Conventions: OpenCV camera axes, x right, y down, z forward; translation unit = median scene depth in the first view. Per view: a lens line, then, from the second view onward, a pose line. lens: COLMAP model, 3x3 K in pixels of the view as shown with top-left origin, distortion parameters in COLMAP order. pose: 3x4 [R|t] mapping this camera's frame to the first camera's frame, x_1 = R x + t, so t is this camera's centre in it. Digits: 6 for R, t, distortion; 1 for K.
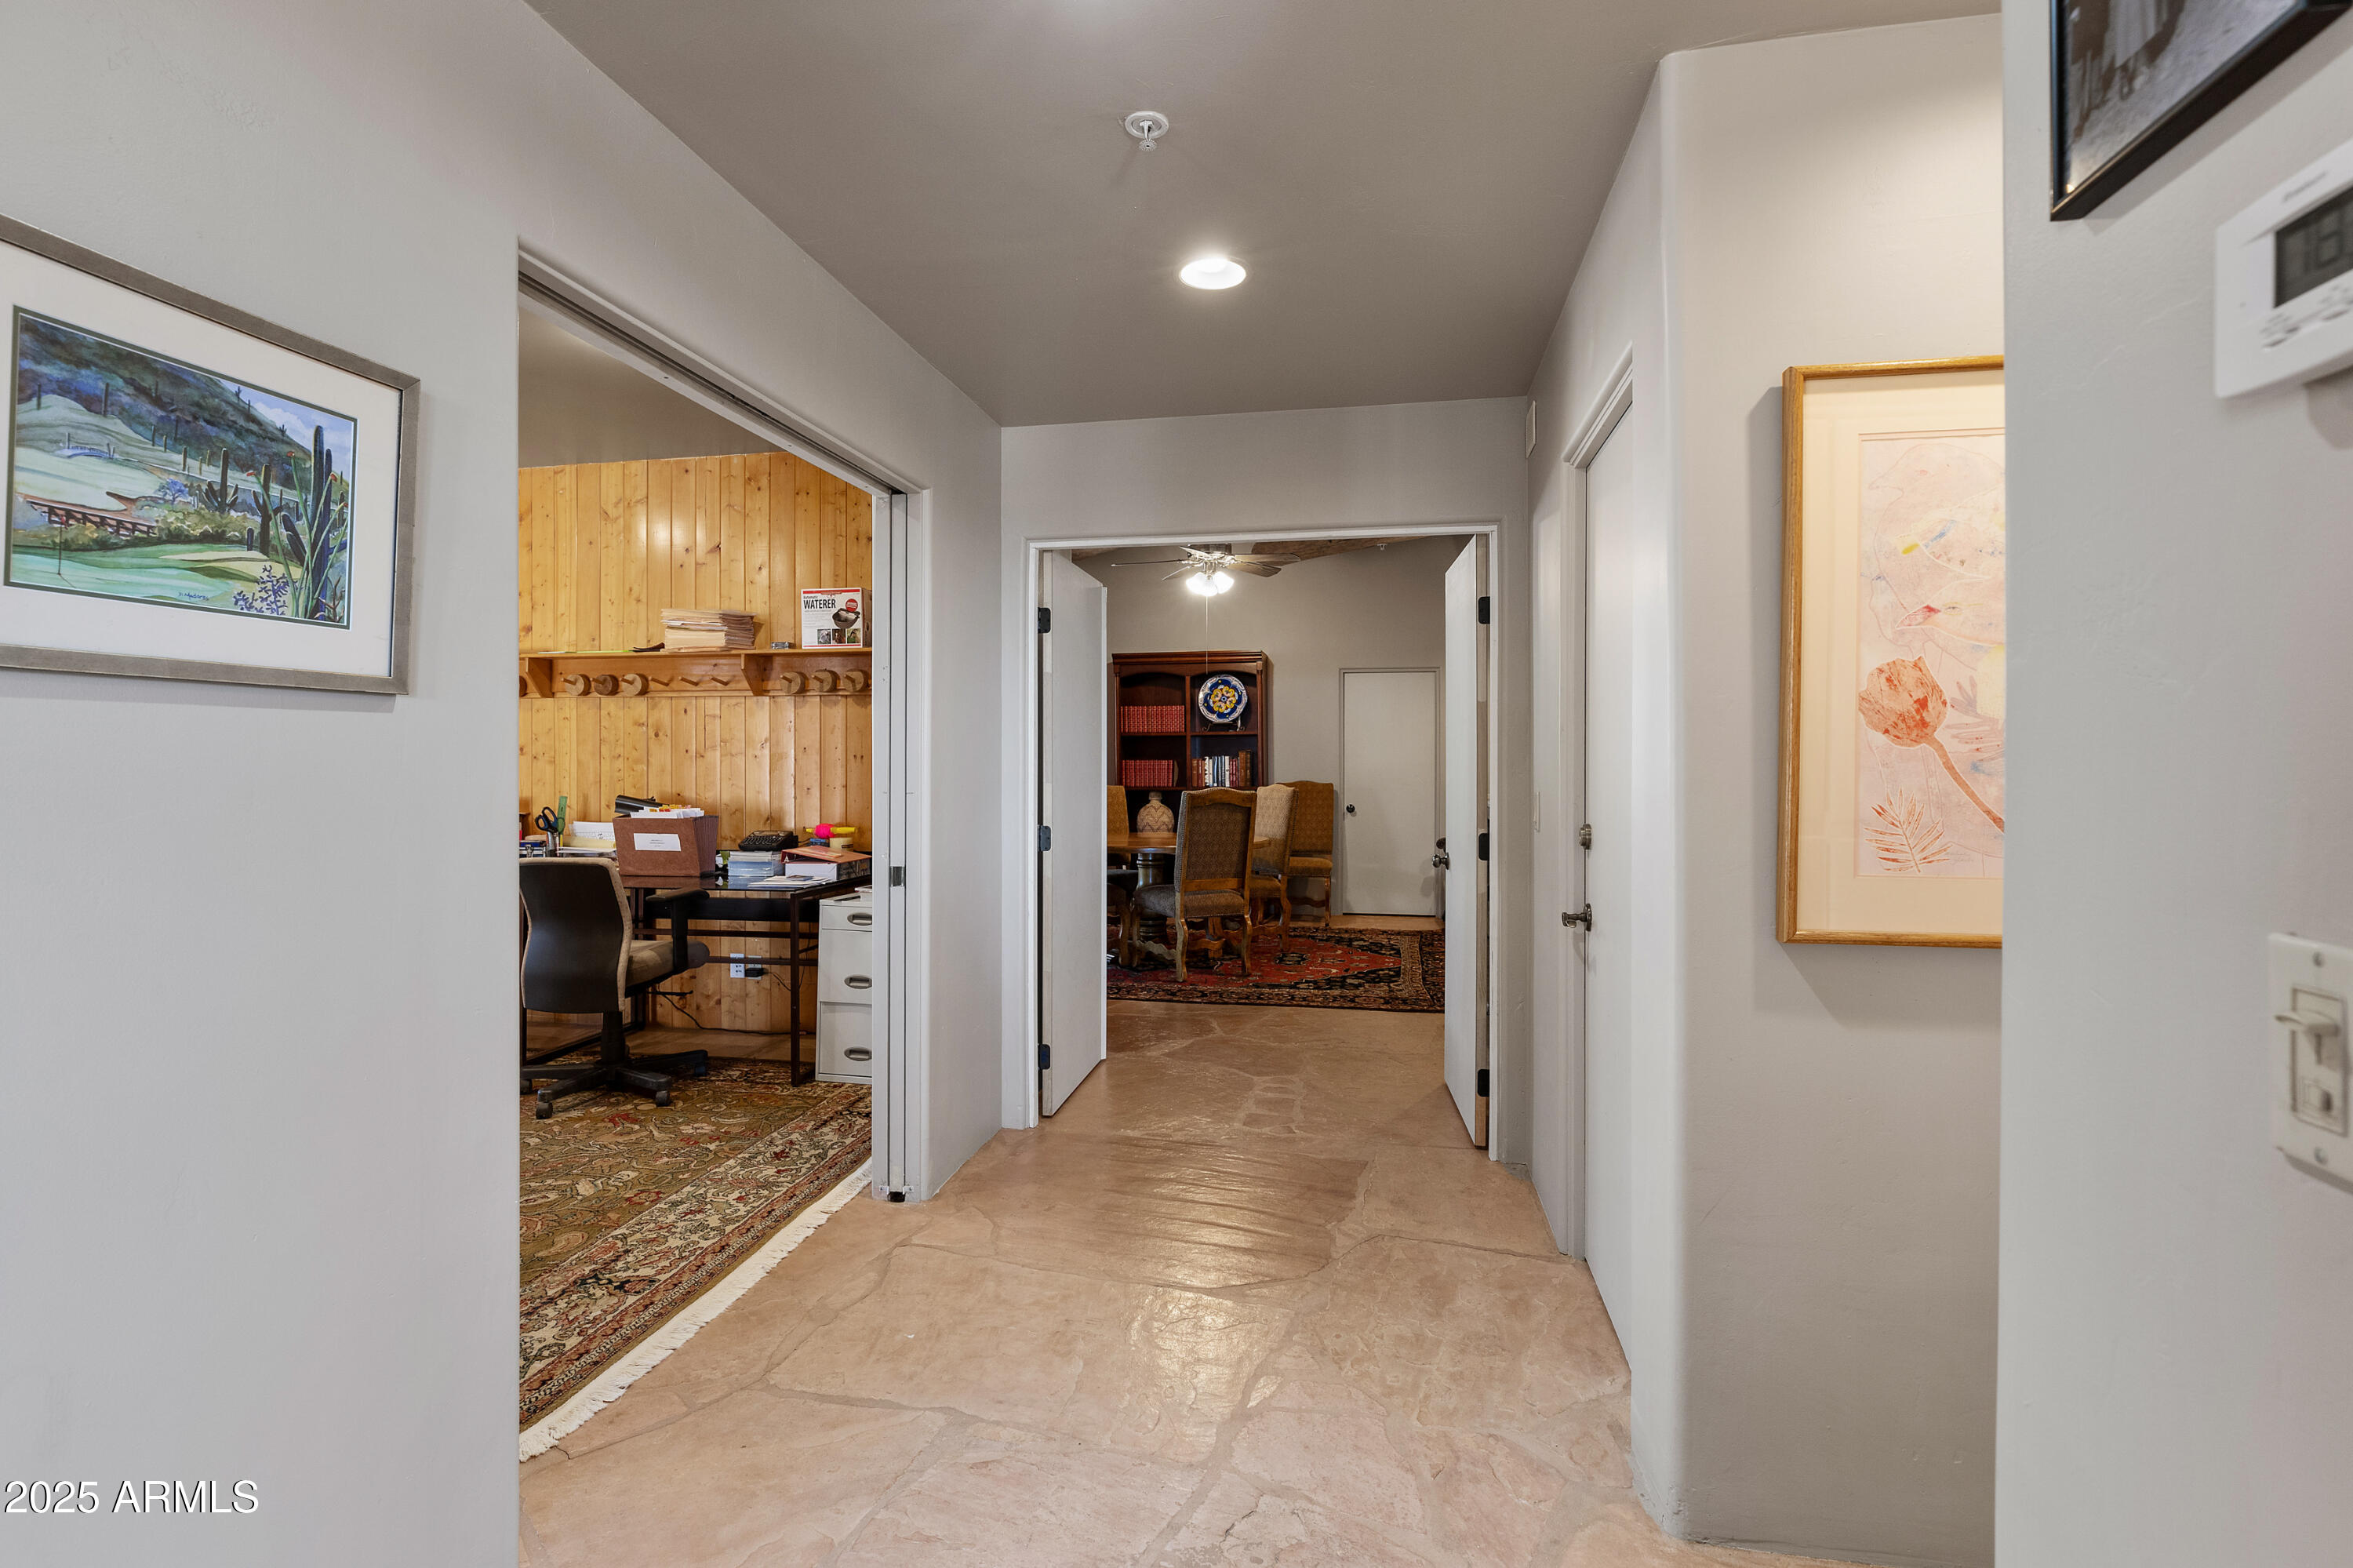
lens RADIAL K [[1087.9, 0, 1170.9], [0, 1087.9, 762.5], [0, 0, 1]] dist [-0.016000, 0.000286]
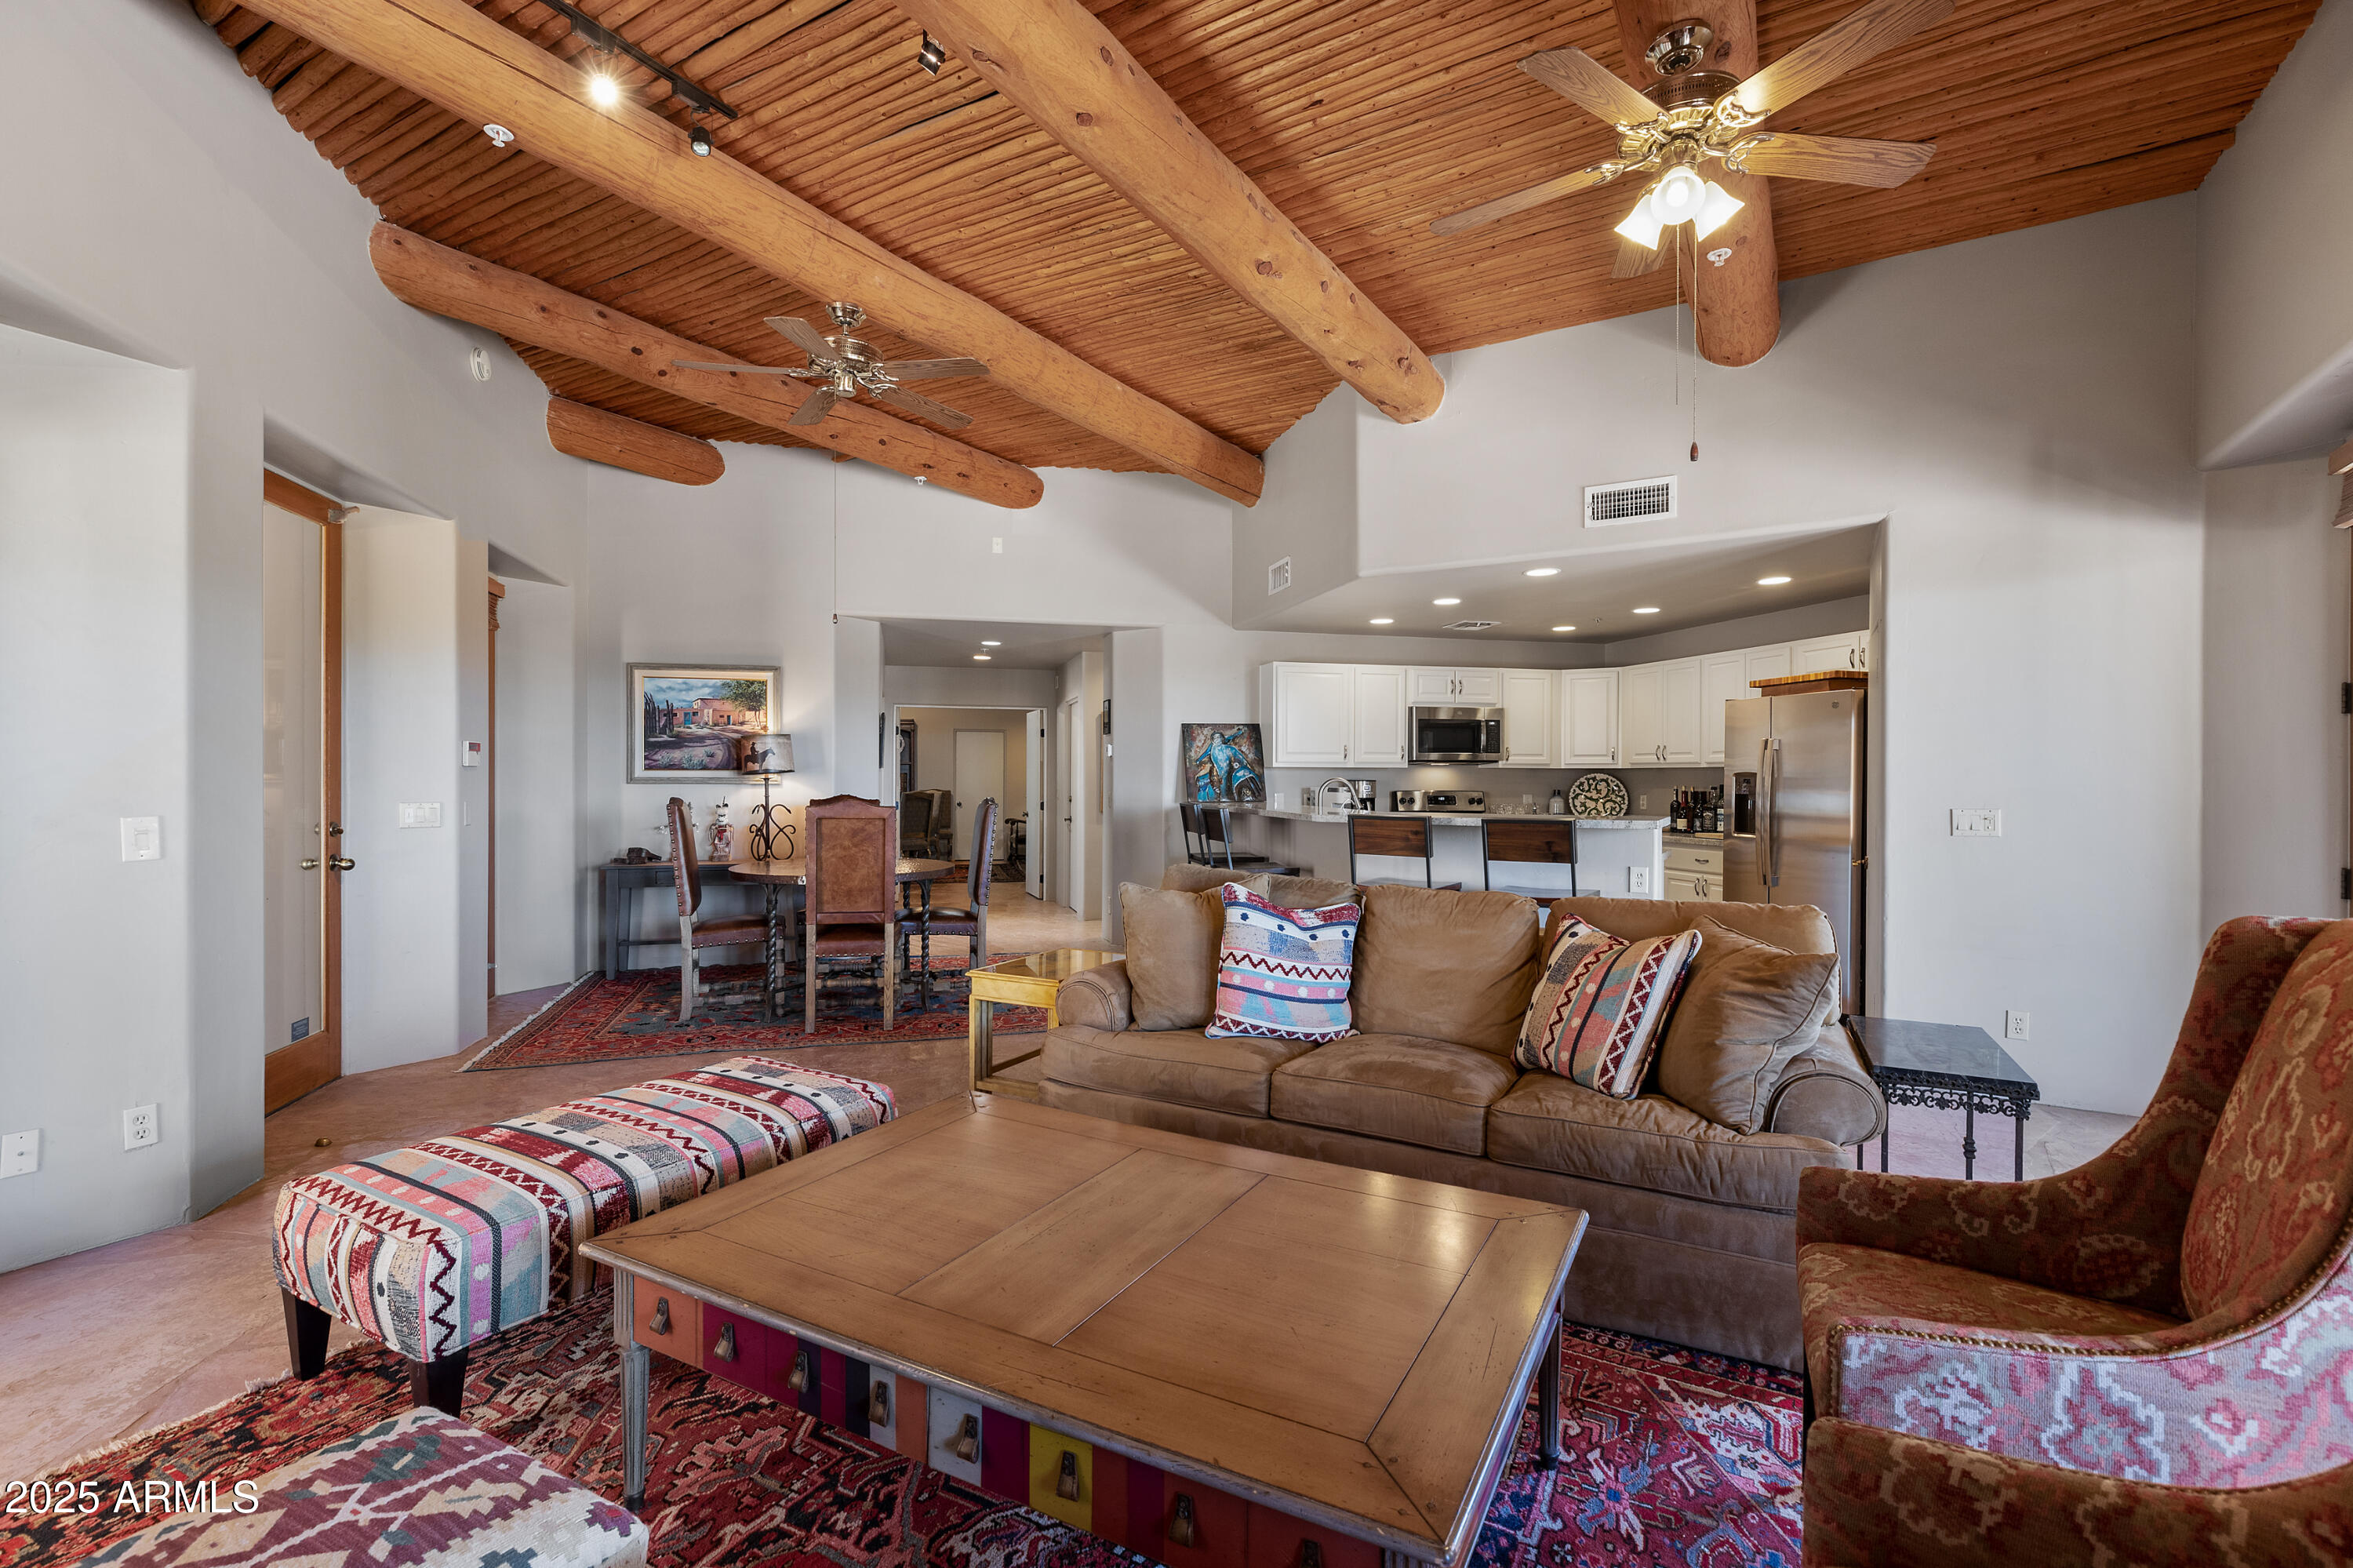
lens RADIAL K [[1071.2, 0, 1164.3], [0, 1071.2, 787.3], [0, 0, 1]] dist [0.004468, 0.000872]
pose [[0.906992, 0.000989, 0.421147, -0.485131], [-0.004285, 0.999967, 0.006880, -0.001384], [-0.421127, -0.008045, 0.906966, -1.371091]]
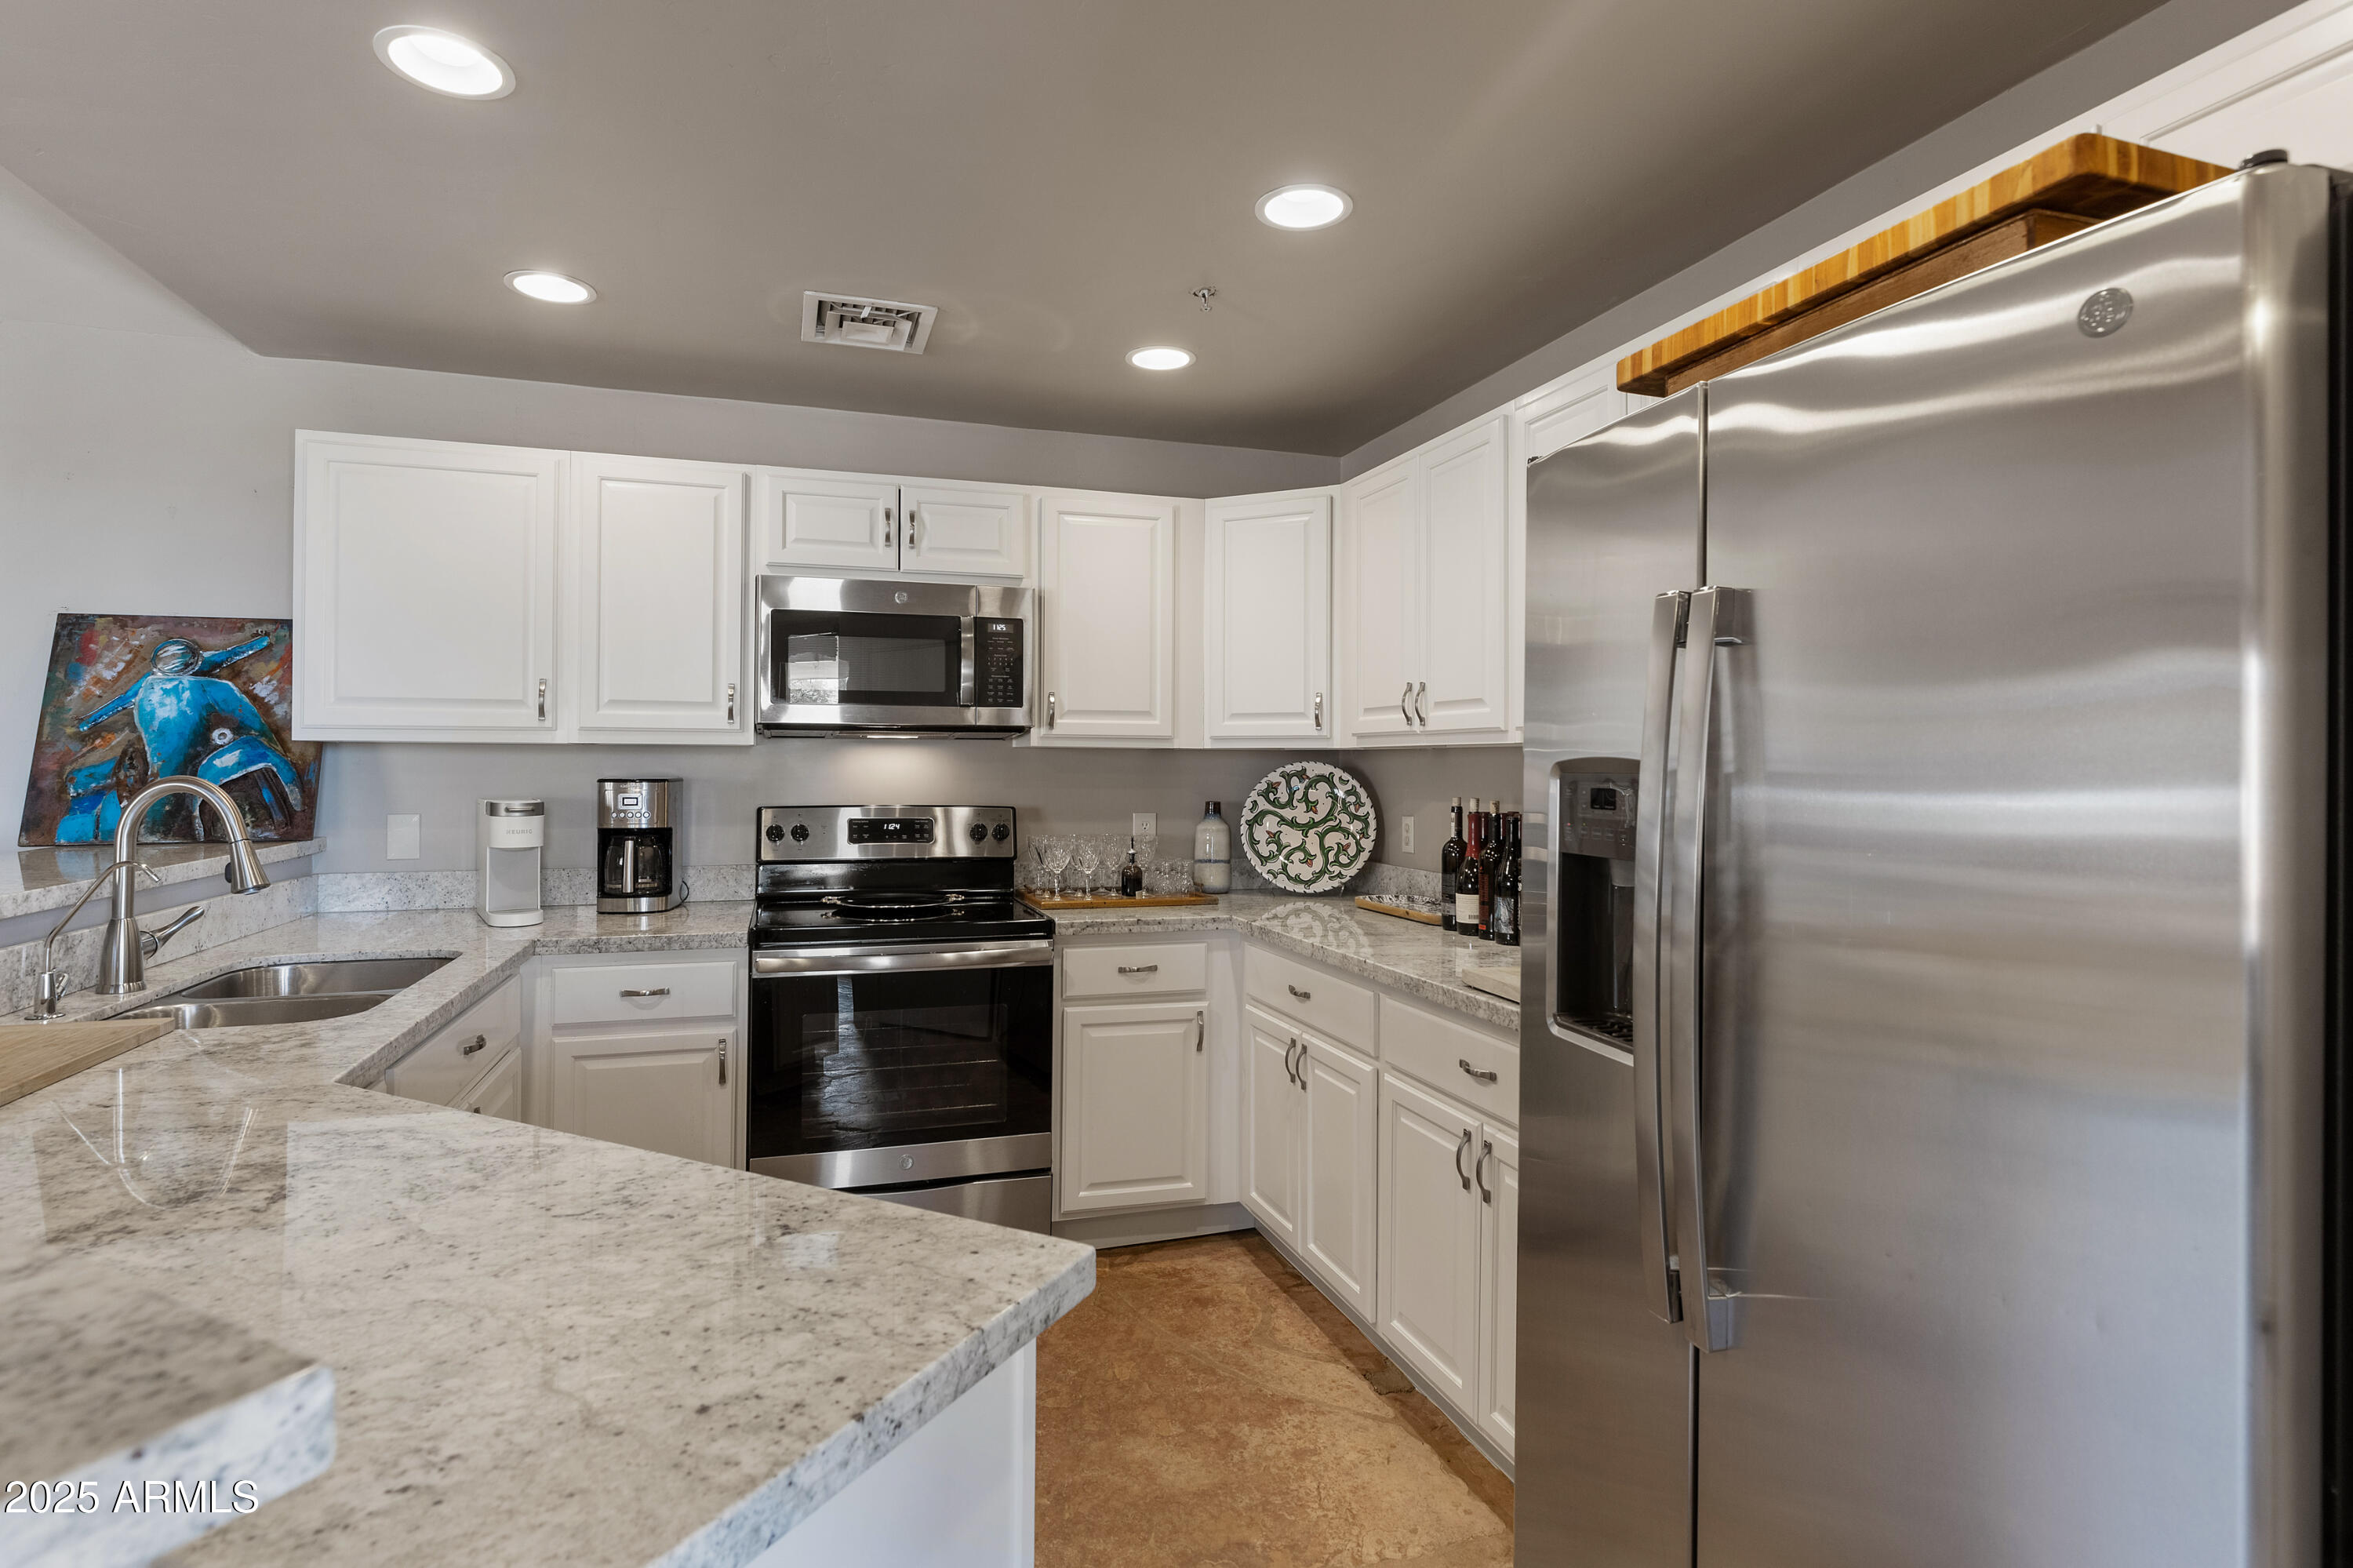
lens RADIAL K [[1184.5, 0, 1154.2], [0, 1184.5, 771.8], [0, 0, 1]] dist [0.002700, 0.000763]
pose [[0.877697, 0.003458, 0.479204, 0.371459], [-0.005299, 0.999983, 0.002490, -0.009007], [-0.479187, -0.004725, 0.877700, -0.761697]]
